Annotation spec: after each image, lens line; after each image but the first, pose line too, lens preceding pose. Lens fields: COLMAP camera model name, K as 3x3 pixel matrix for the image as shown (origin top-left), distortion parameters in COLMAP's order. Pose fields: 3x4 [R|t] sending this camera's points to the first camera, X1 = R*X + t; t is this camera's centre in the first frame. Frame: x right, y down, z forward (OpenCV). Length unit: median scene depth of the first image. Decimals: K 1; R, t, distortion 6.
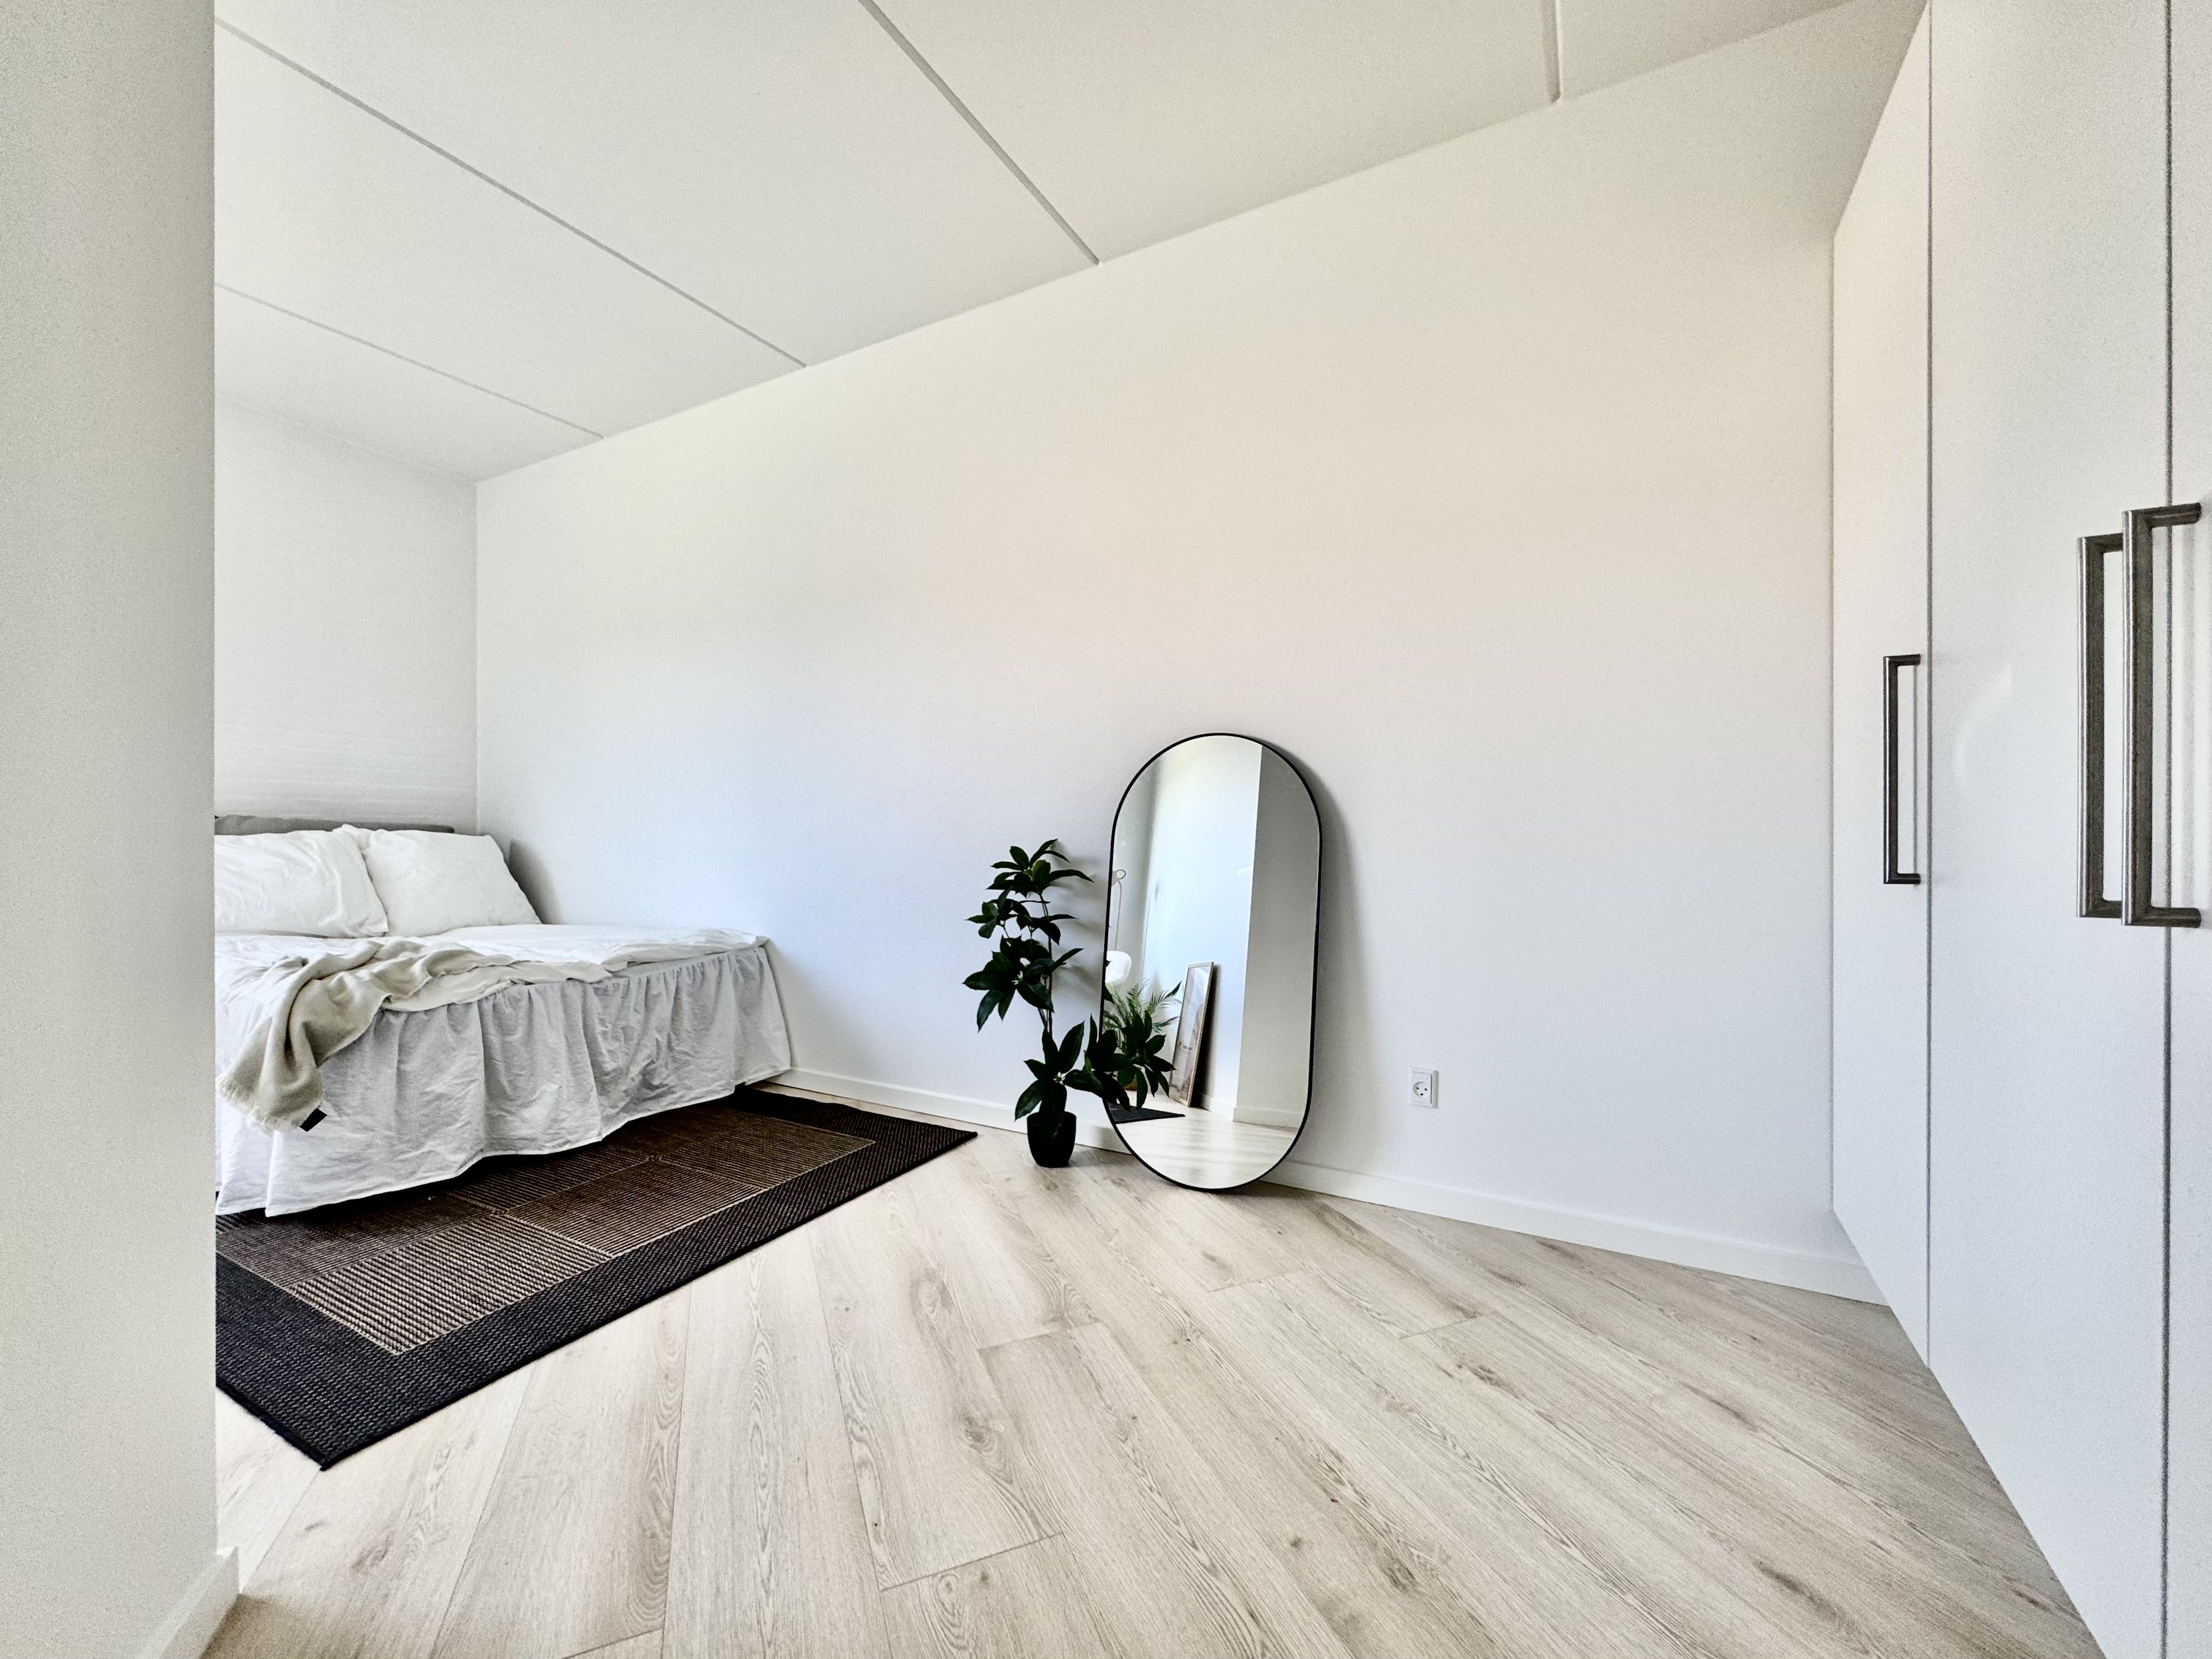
lens RADIAL K [[892.5, 0, 1111.4], [0, 892.5, 829.5], [0, 0, 1]] dist [0.002037, 0.000093]
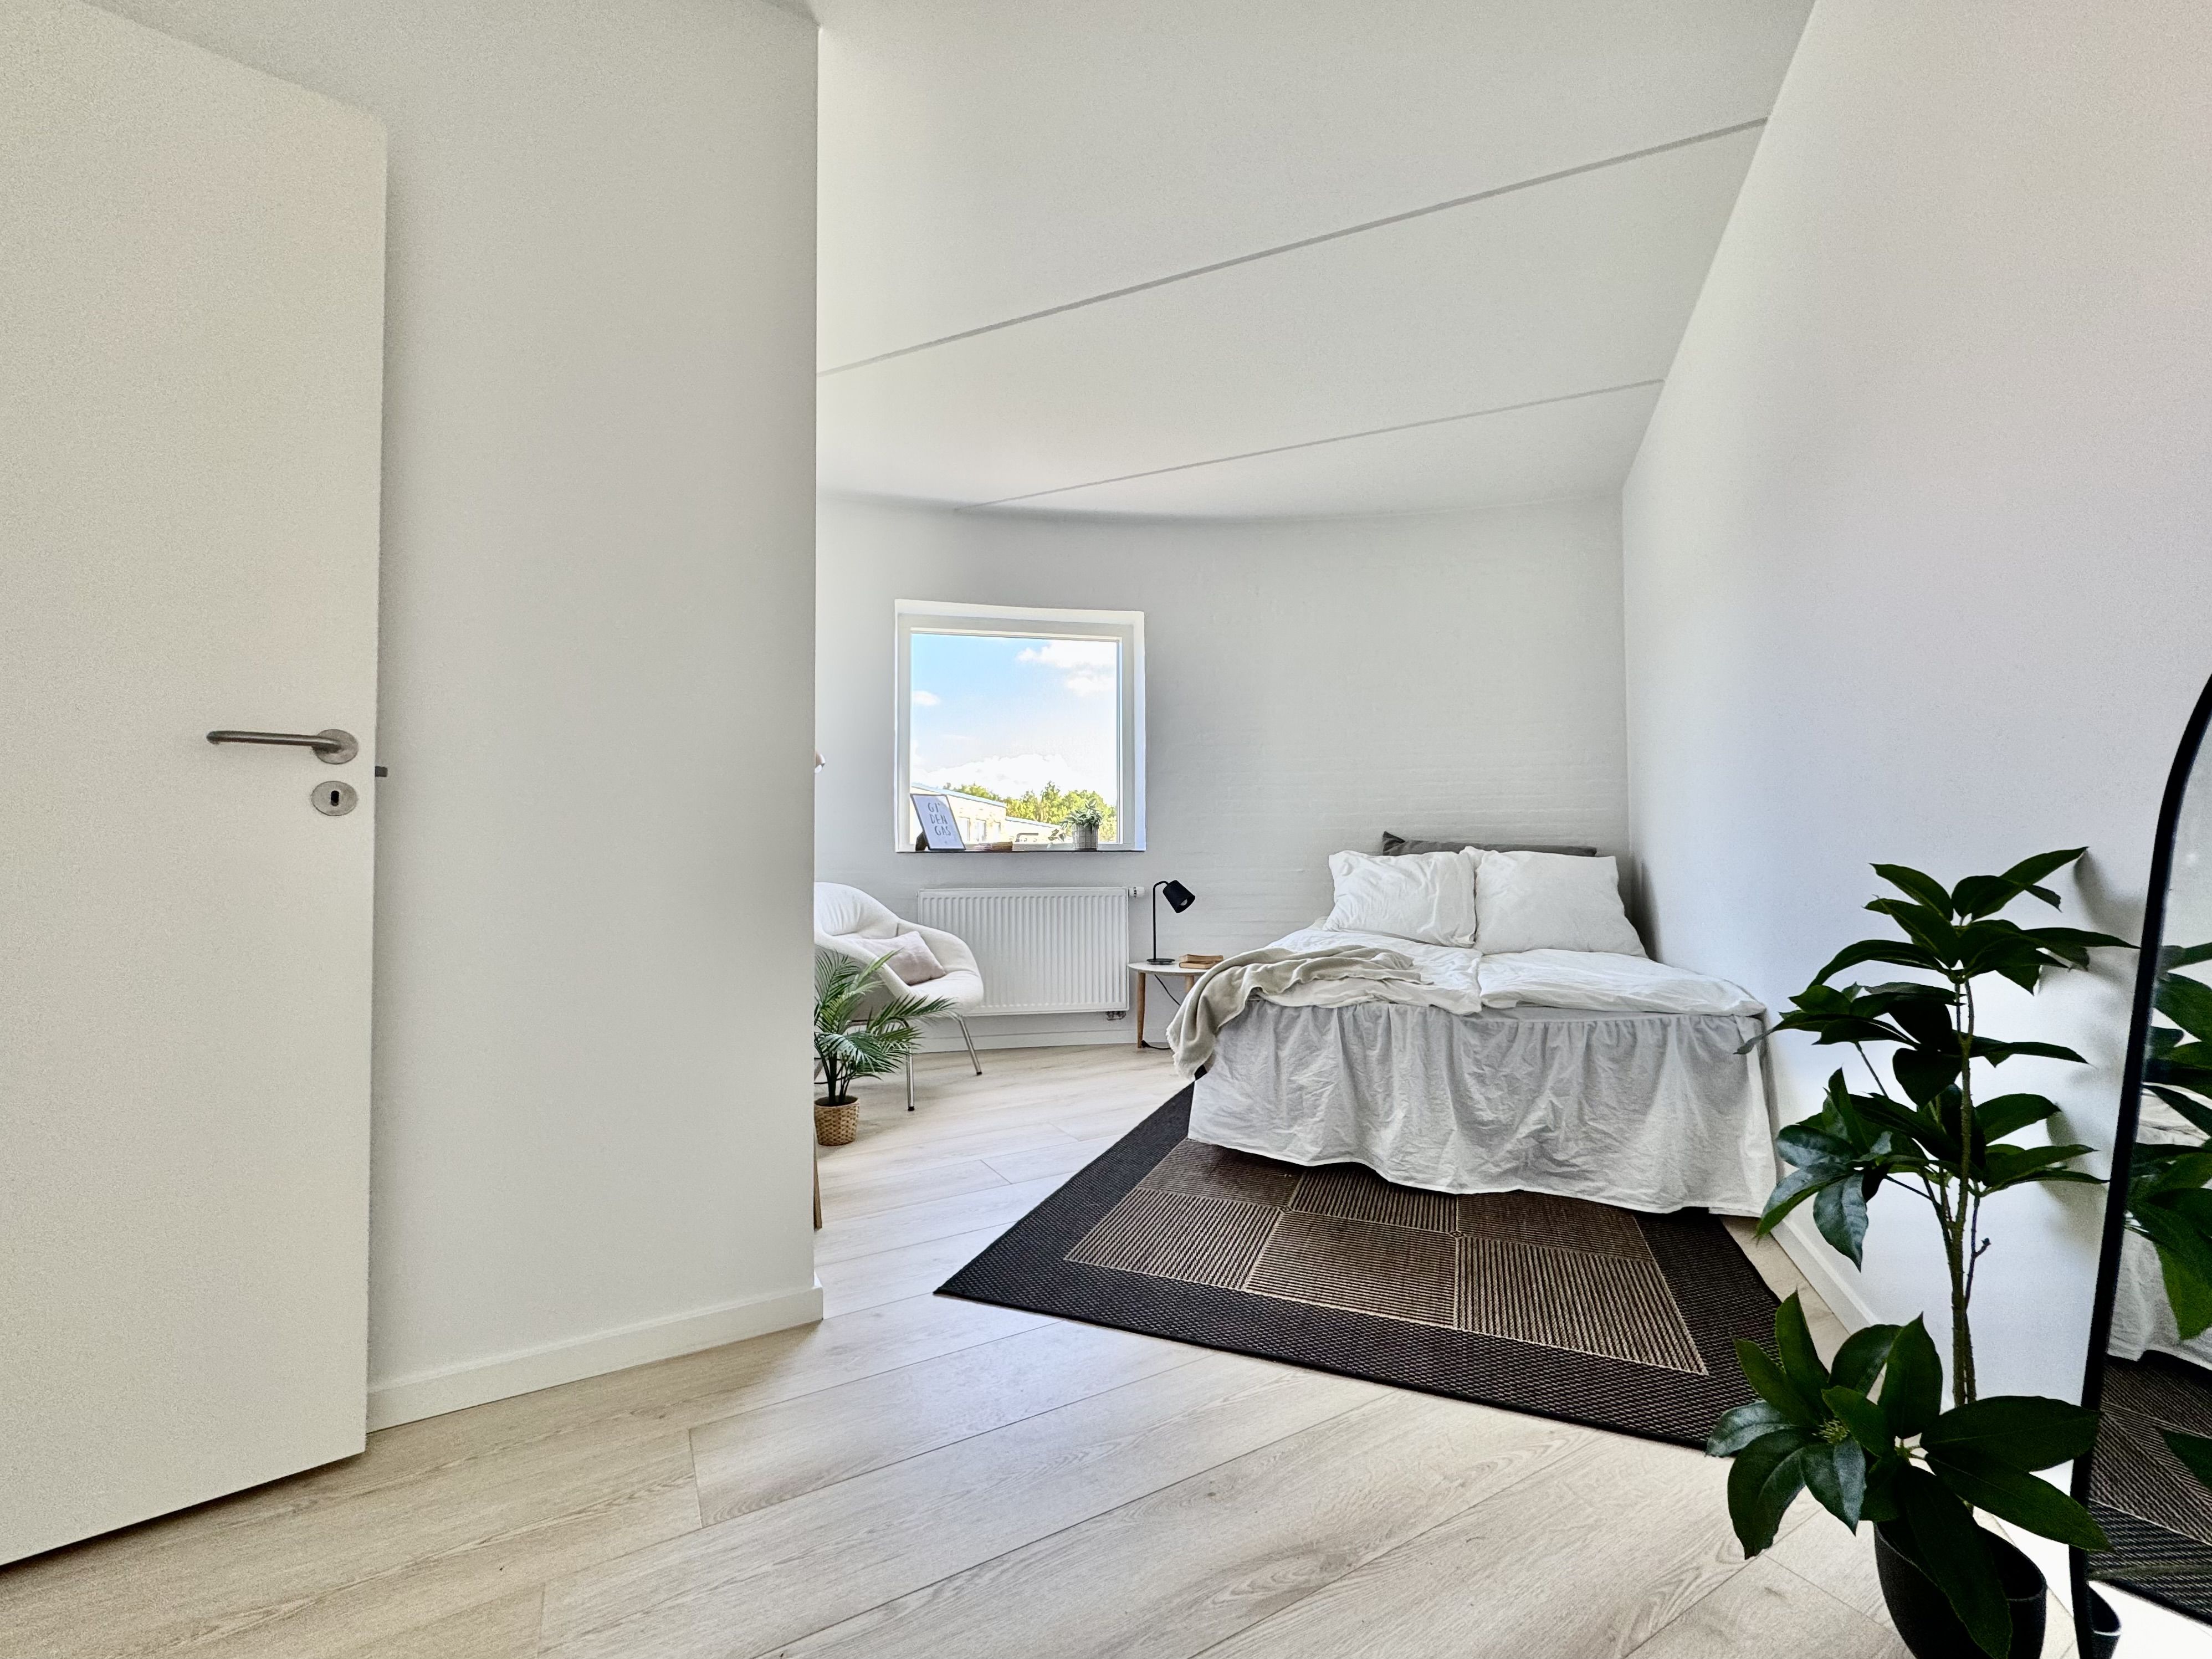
lens RADIAL K [[893.3, 0, 1108.4], [0, 893.3, 840.3], [0, 0, 1]] dist [0.000912, 0.000315]
pose [[0.108639, -0.022696, -0.993822, 0.273248], [0.002470, 0.999742, -0.022561, 0.014408], [0.994078, -0.000004, 0.108667, 0.536601]]
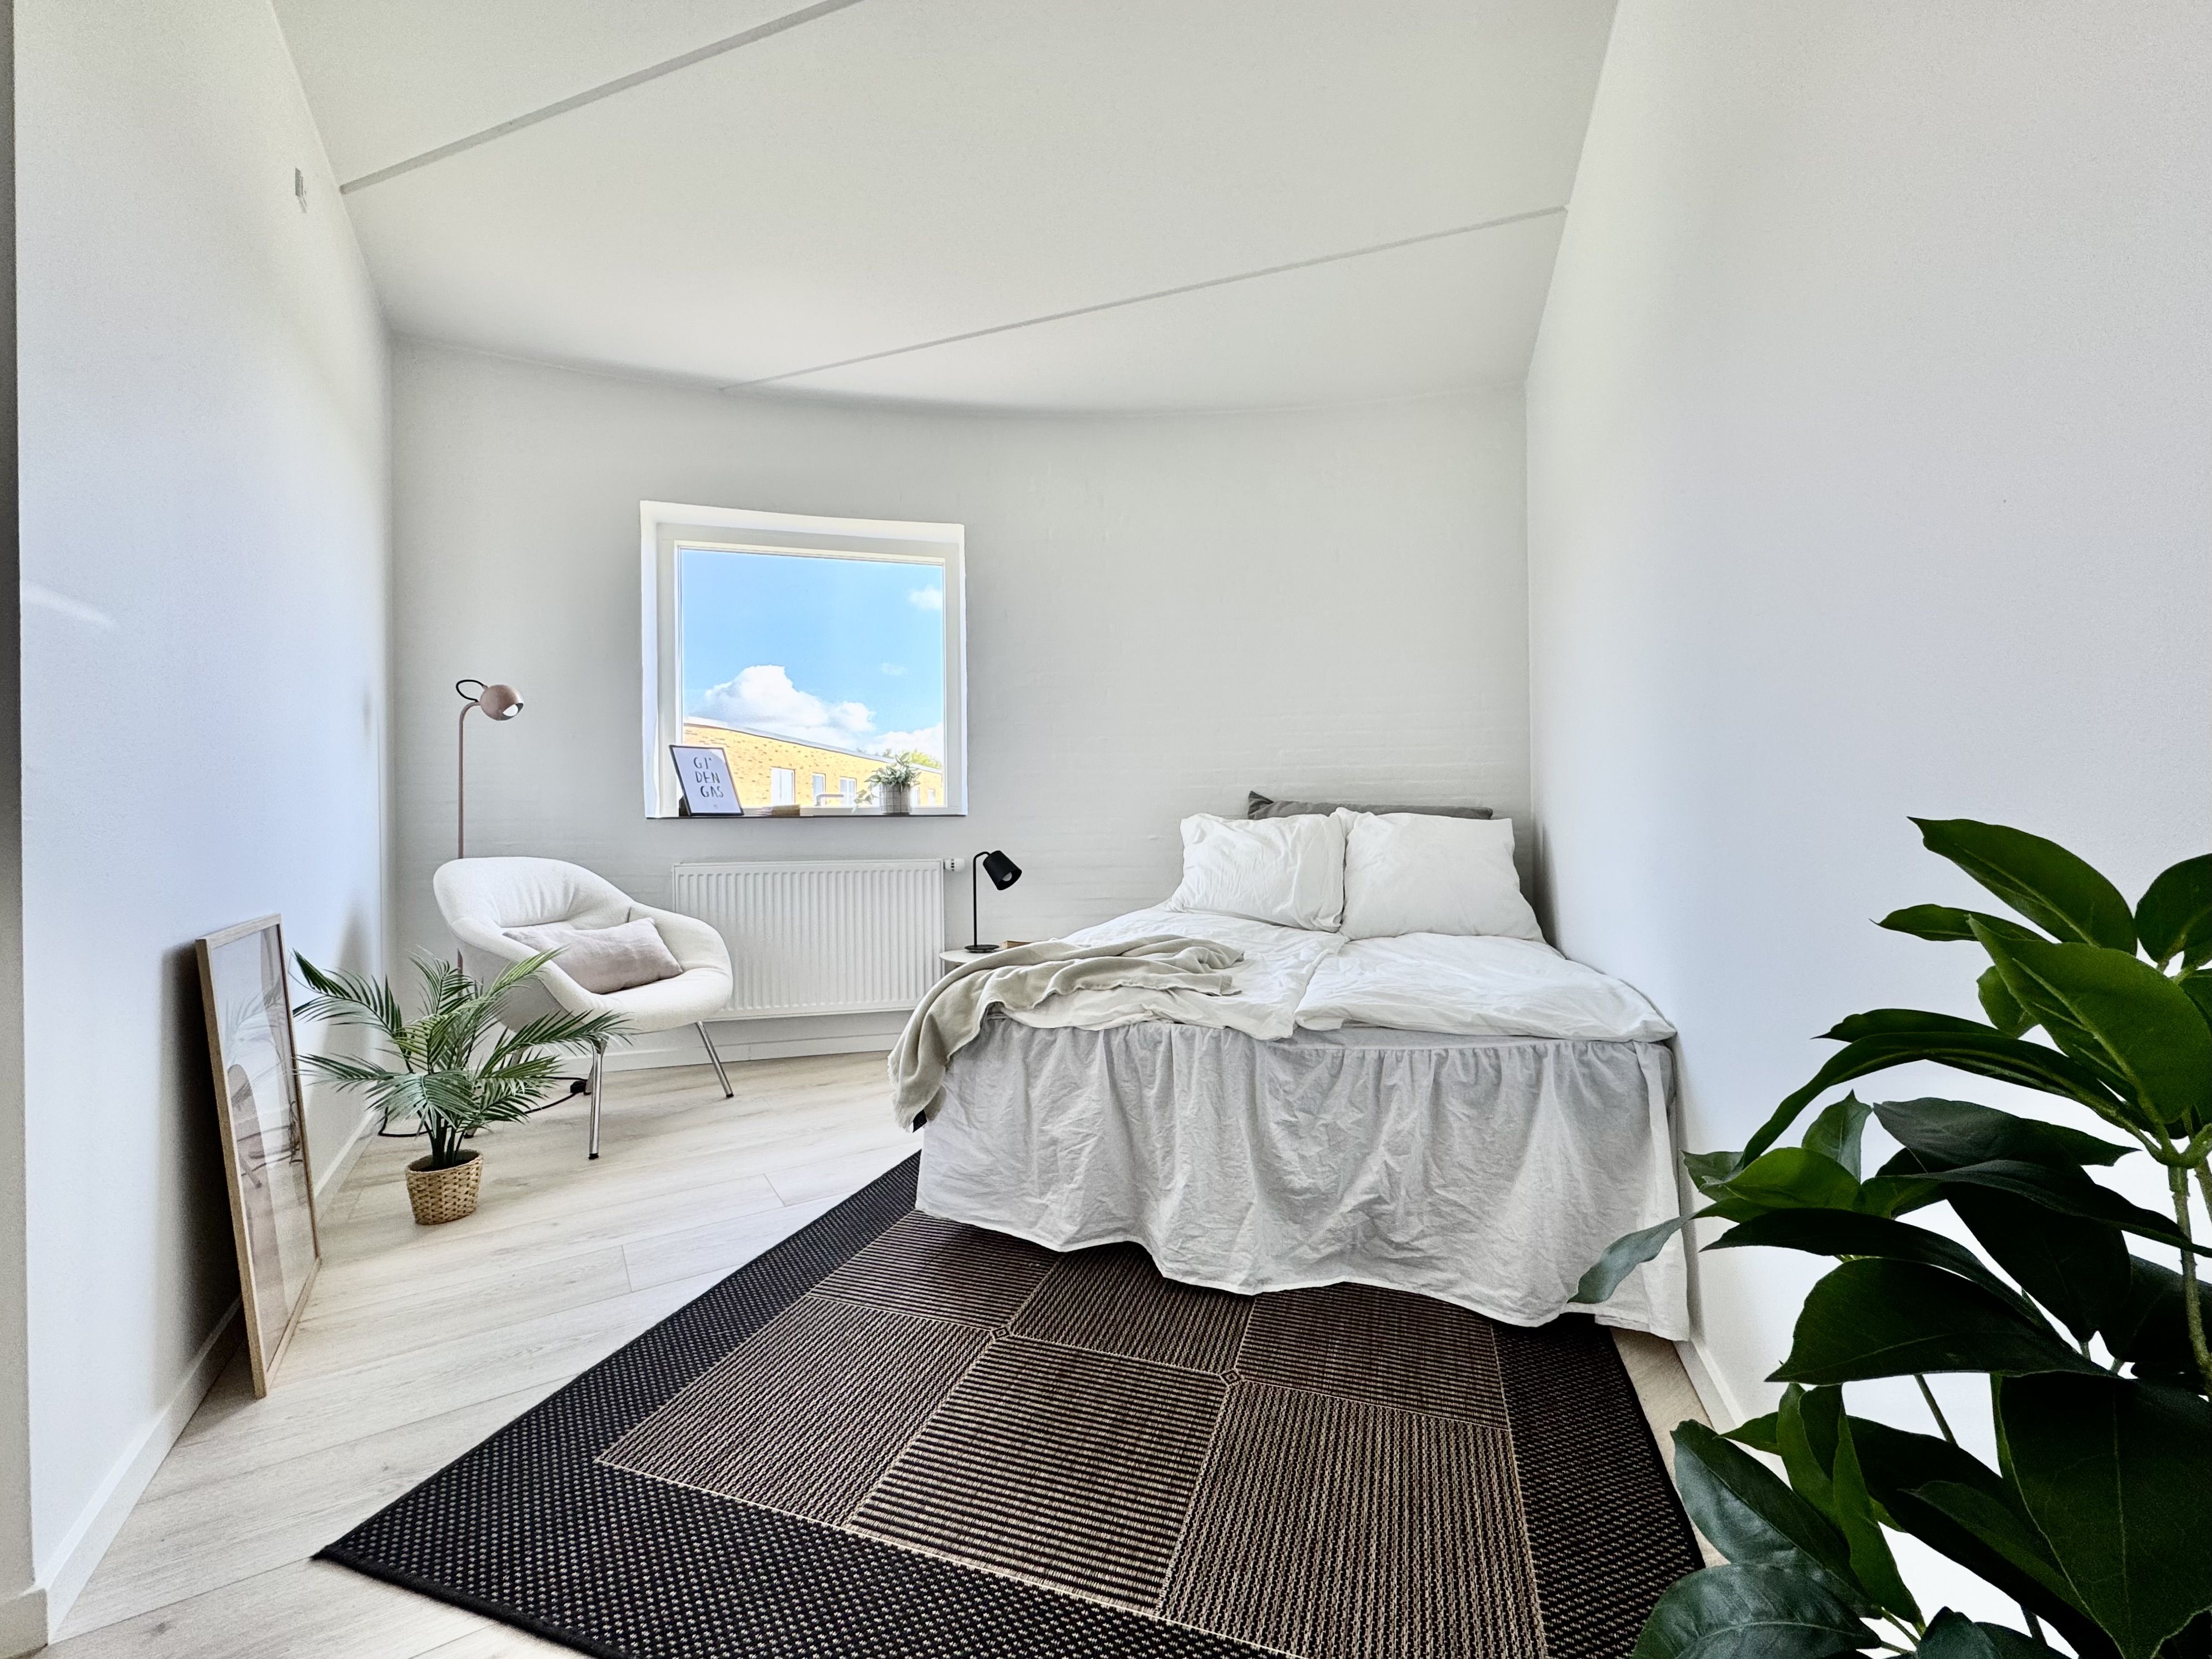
lens RADIAL K [[892.6, 0, 1111.4], [0, 892.6, 829.5], [0, 0, 1]] dist [0.002037, 0.000093]
pose [[0.166963, 0.000830, -0.985963, 0.031142], [0.007014, 0.999973, 0.002030, 0.017463], [0.985938, -0.007254, 0.166953, 0.767133]]
